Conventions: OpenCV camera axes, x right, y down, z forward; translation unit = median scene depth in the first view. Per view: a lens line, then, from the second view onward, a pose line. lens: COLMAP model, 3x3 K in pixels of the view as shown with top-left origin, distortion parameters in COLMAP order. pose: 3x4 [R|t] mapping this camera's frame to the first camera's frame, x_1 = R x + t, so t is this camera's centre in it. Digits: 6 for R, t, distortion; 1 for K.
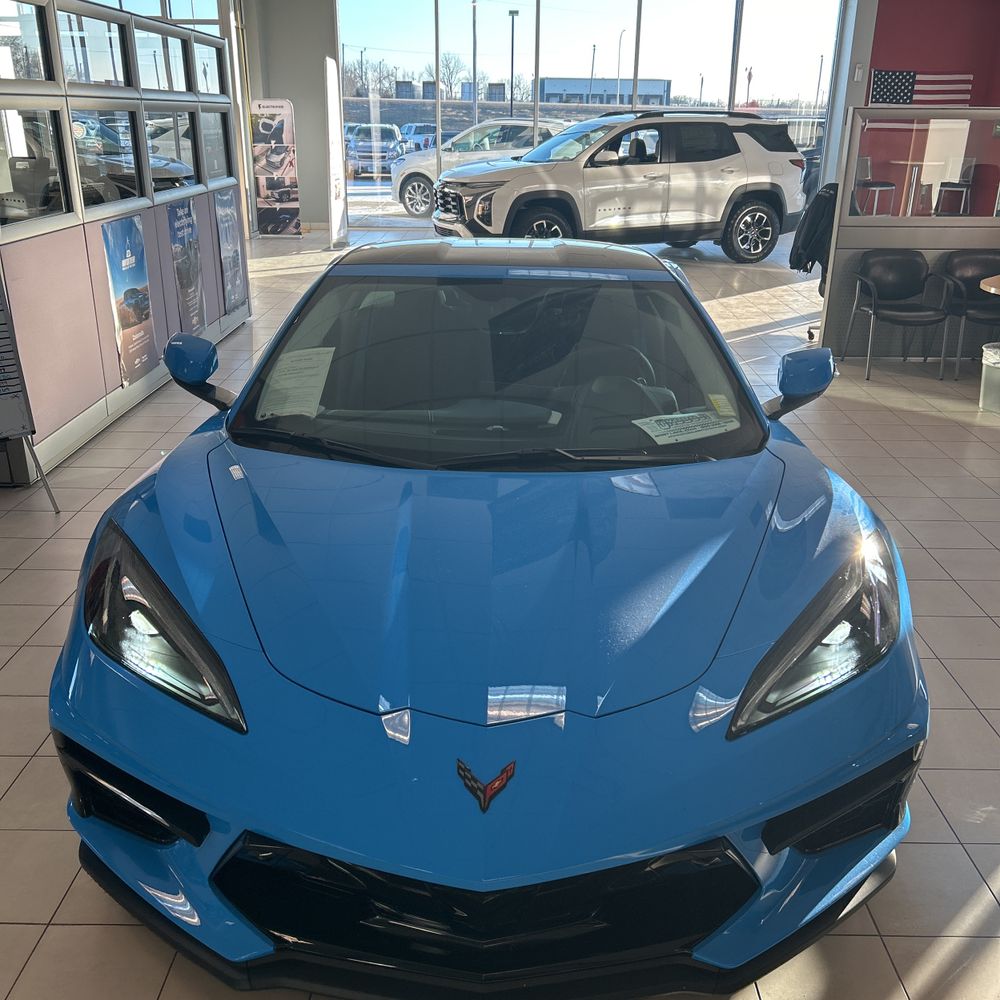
lens RADIAL K [[1012.9, 0, 500.6], [0, 1012.9, 502.2], [0, 0, 1]] dist [0.004585, 0.000000]
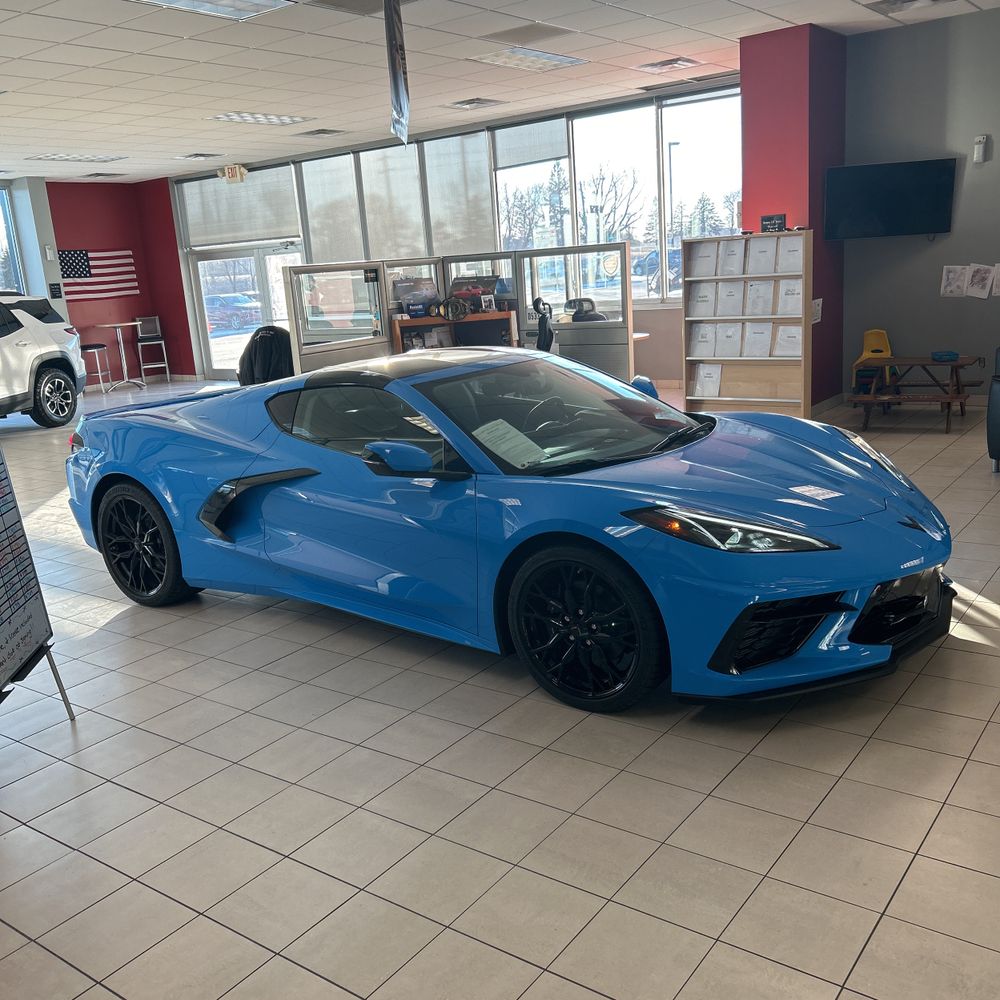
lens RADIAL K [[1012.9, 0, 486.3], [0, 1012.9, 497.4], [0, 0, 1]] dist [0.004585, 0.000000]
pose [[0.591253, -0.232699, 0.772186, -0.333745], [0.358251, 0.933599, 0.007033, -0.017816], [-0.722549, 0.272478, 0.635357, 0.040029]]
